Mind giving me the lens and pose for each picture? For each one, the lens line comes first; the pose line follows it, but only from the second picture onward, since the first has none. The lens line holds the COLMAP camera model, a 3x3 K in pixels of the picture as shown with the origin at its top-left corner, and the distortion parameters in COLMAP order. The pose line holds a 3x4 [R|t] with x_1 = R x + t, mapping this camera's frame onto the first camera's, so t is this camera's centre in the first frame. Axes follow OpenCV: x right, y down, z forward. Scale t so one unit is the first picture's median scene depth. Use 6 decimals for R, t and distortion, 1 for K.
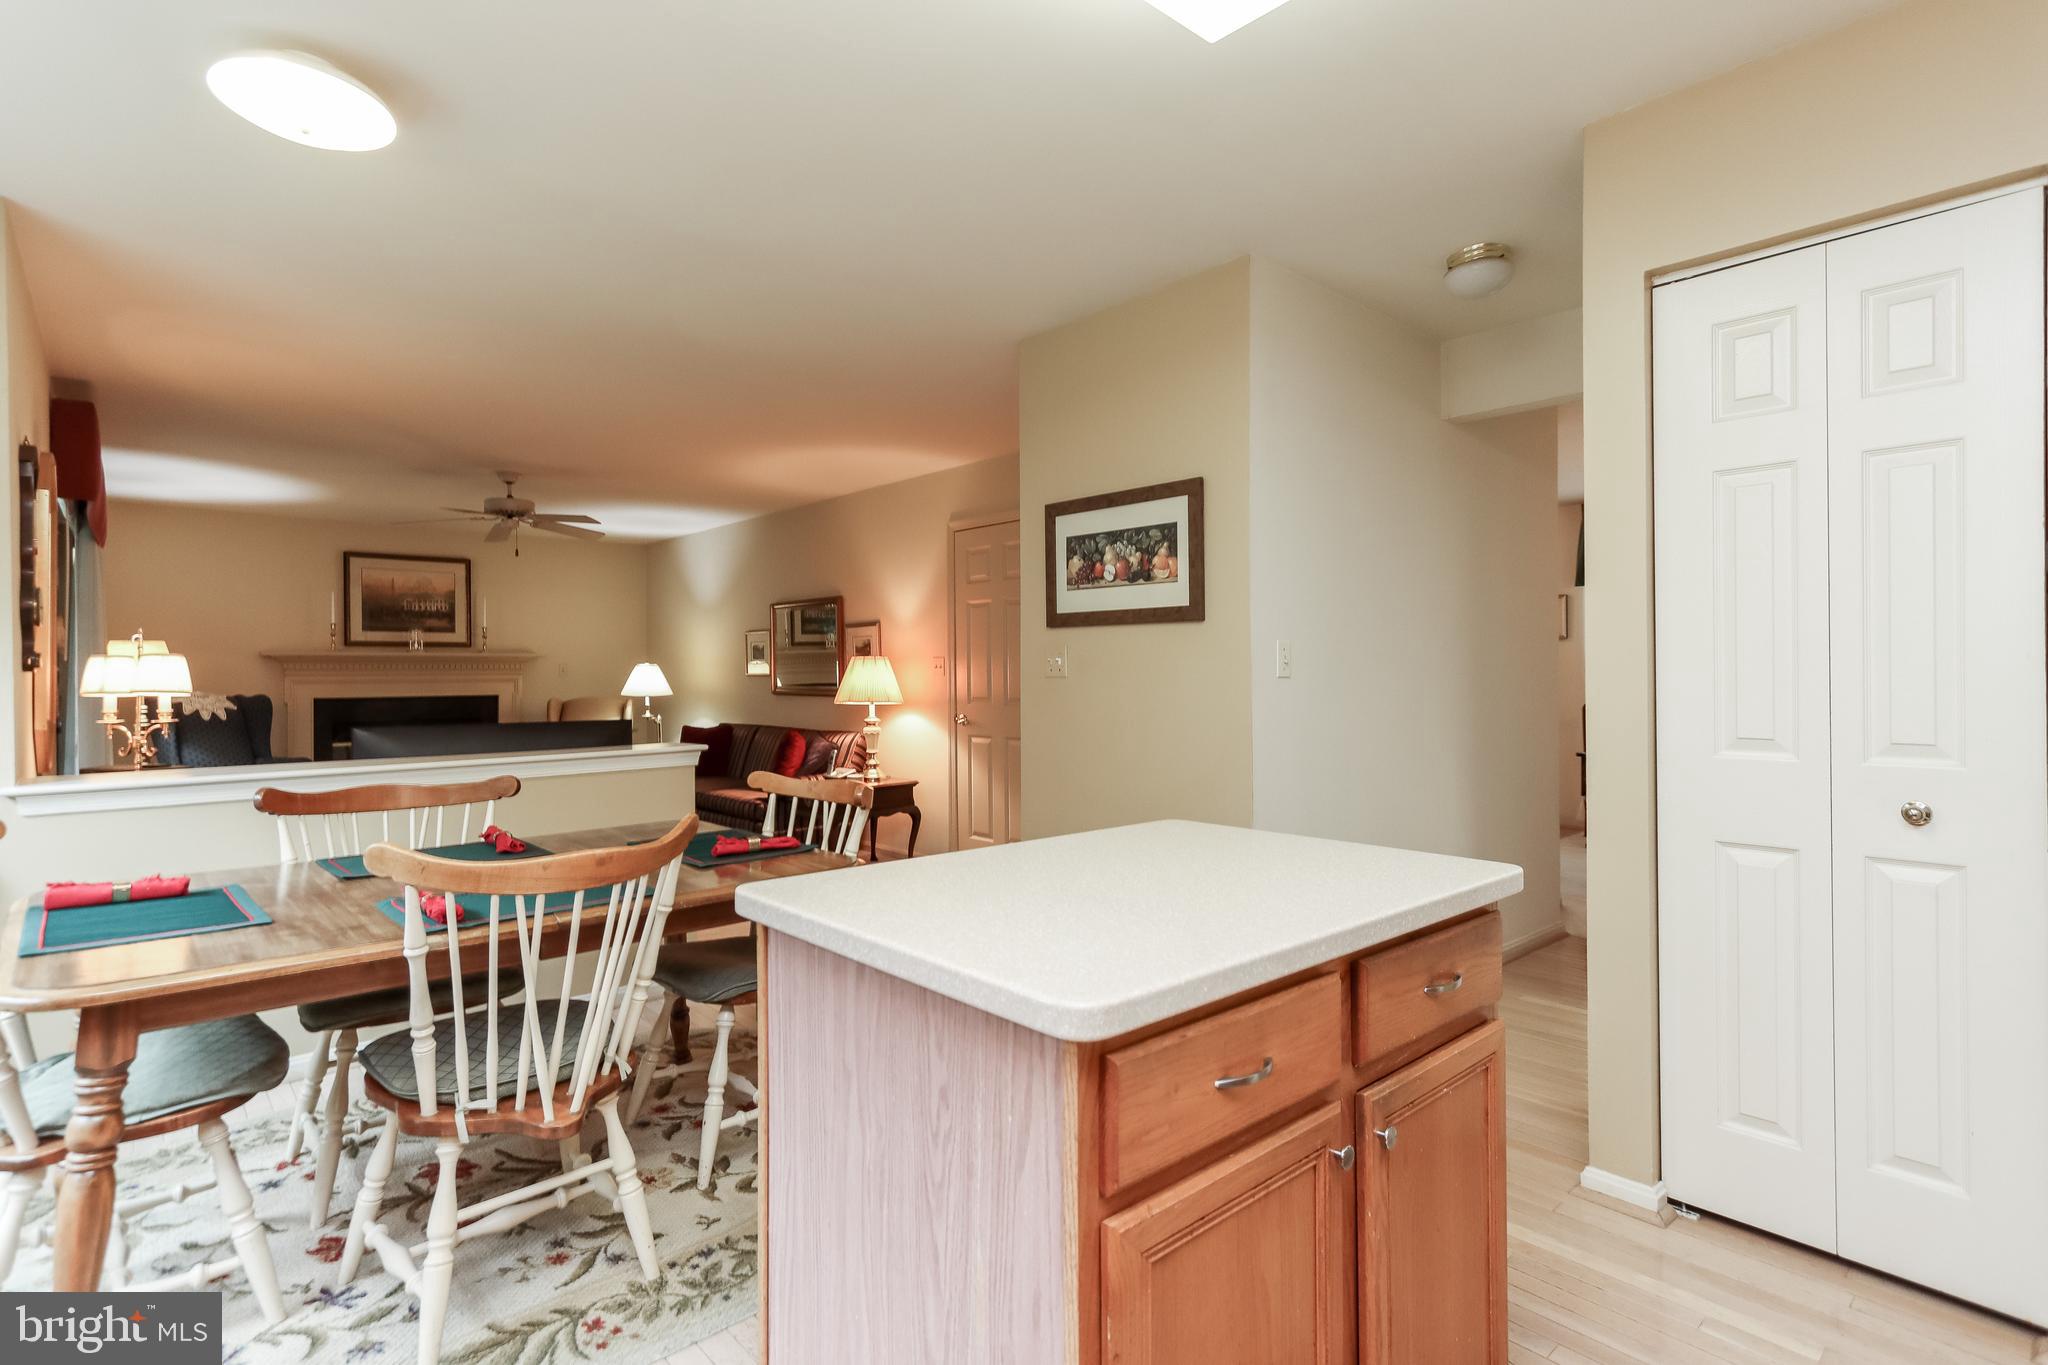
lens RADIAL K [[979.5, 0, 992.3], [0, 979.5, 681.8], [0, 0, 1]] dist [0.001870, 0.003472]
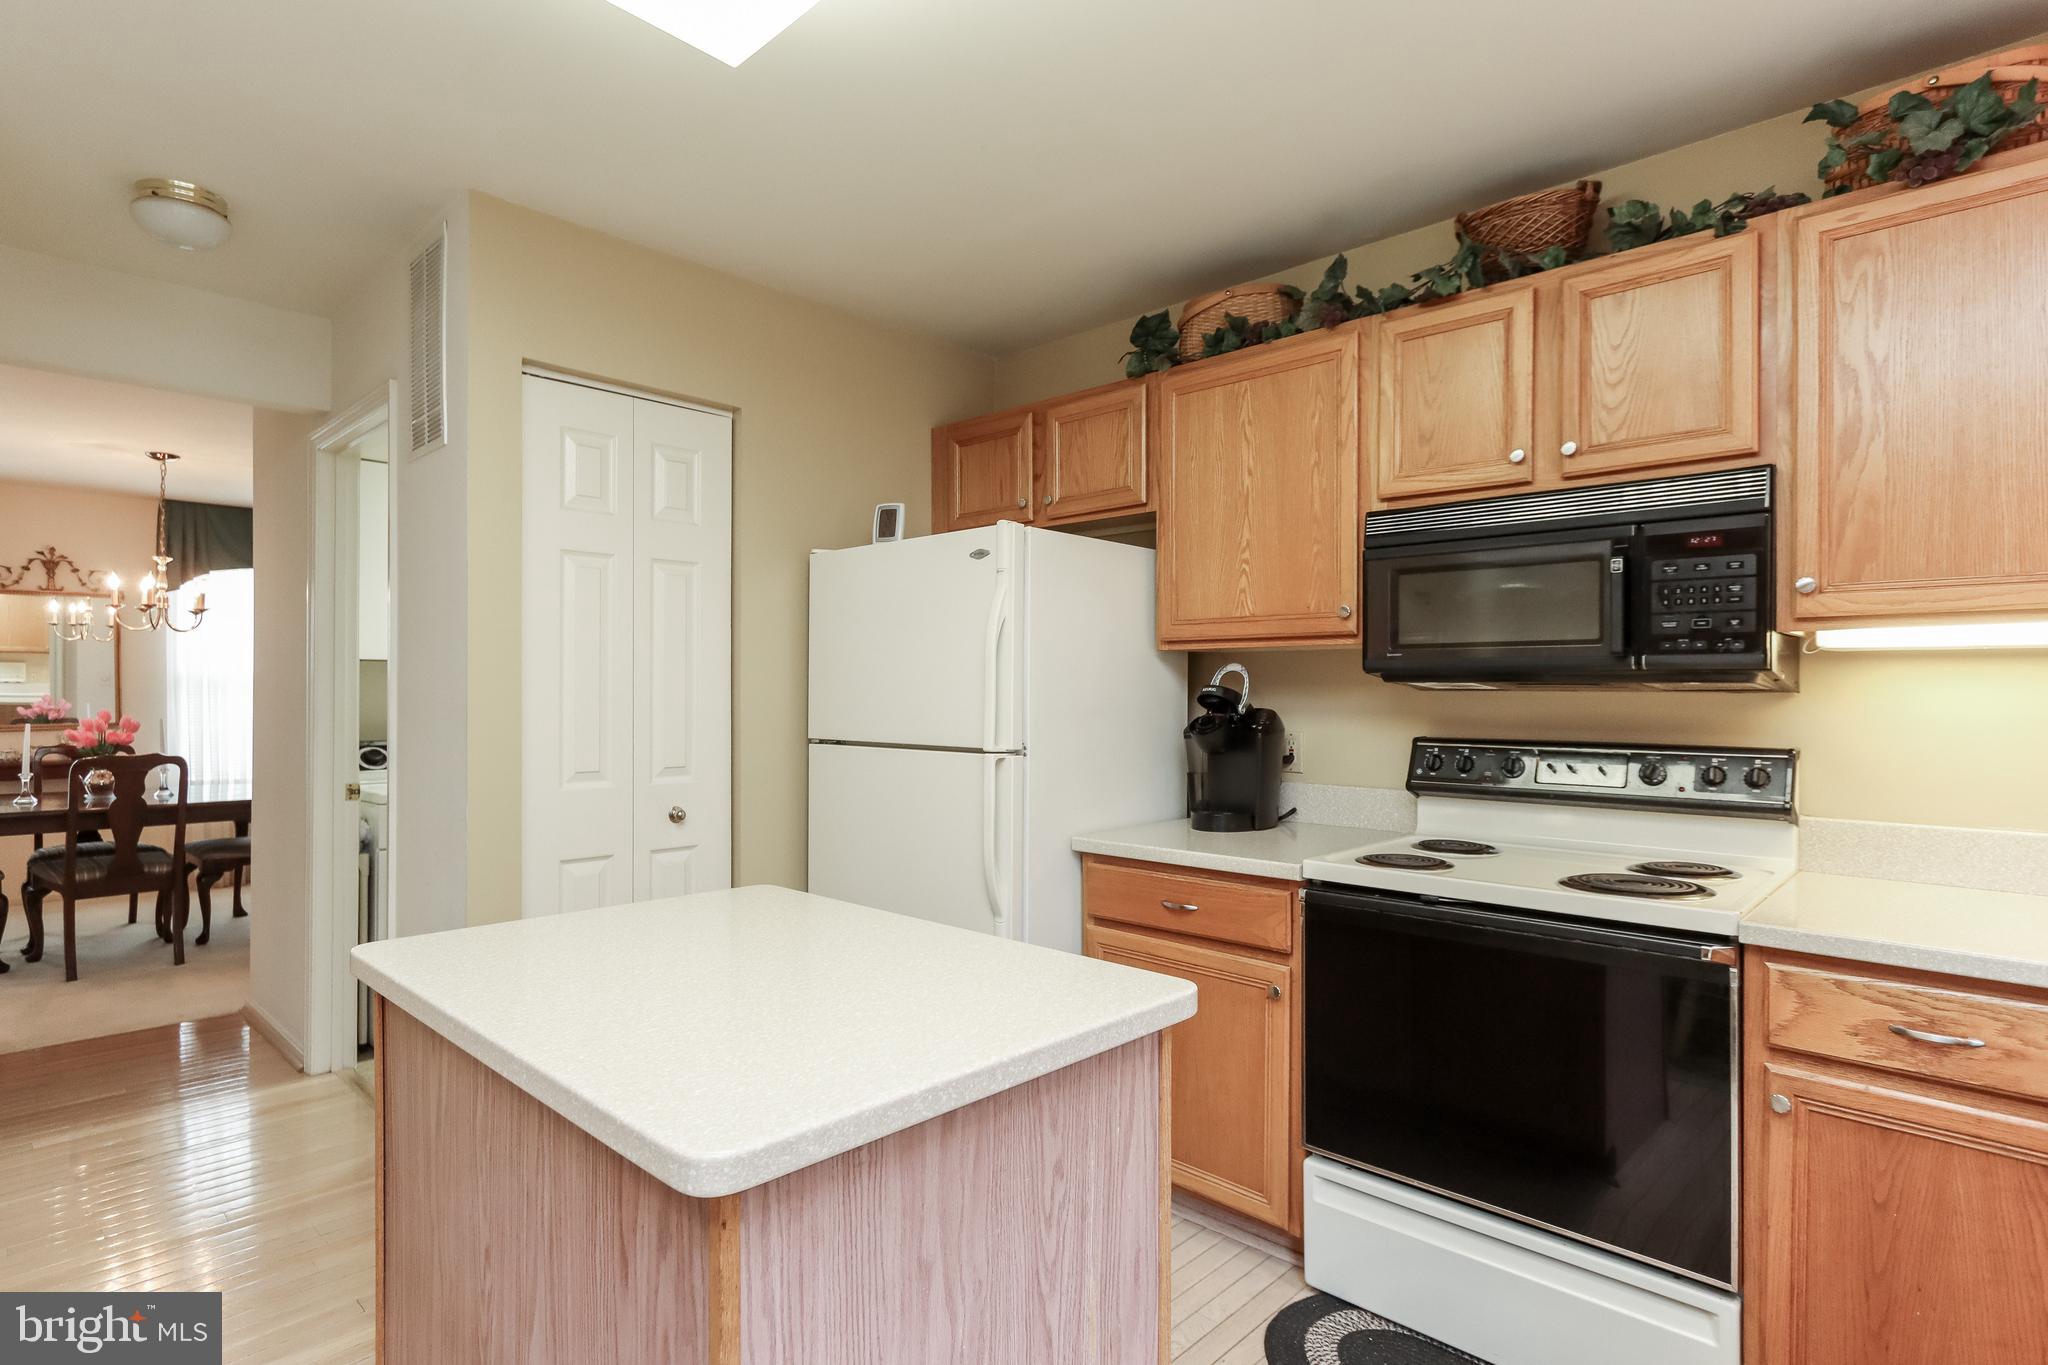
lens RADIAL K [[1054.0, 0, 1010.2], [0, 1054.0, 691.3], [0, 0, 1]] dist [0.002452, 0.001130]
pose [[-0.082843, 0.003359, 0.996557, -1.126915], [0.004530, 0.999985, -0.002994, -0.069016], [-0.996552, 0.004266, -0.082857, 1.128665]]
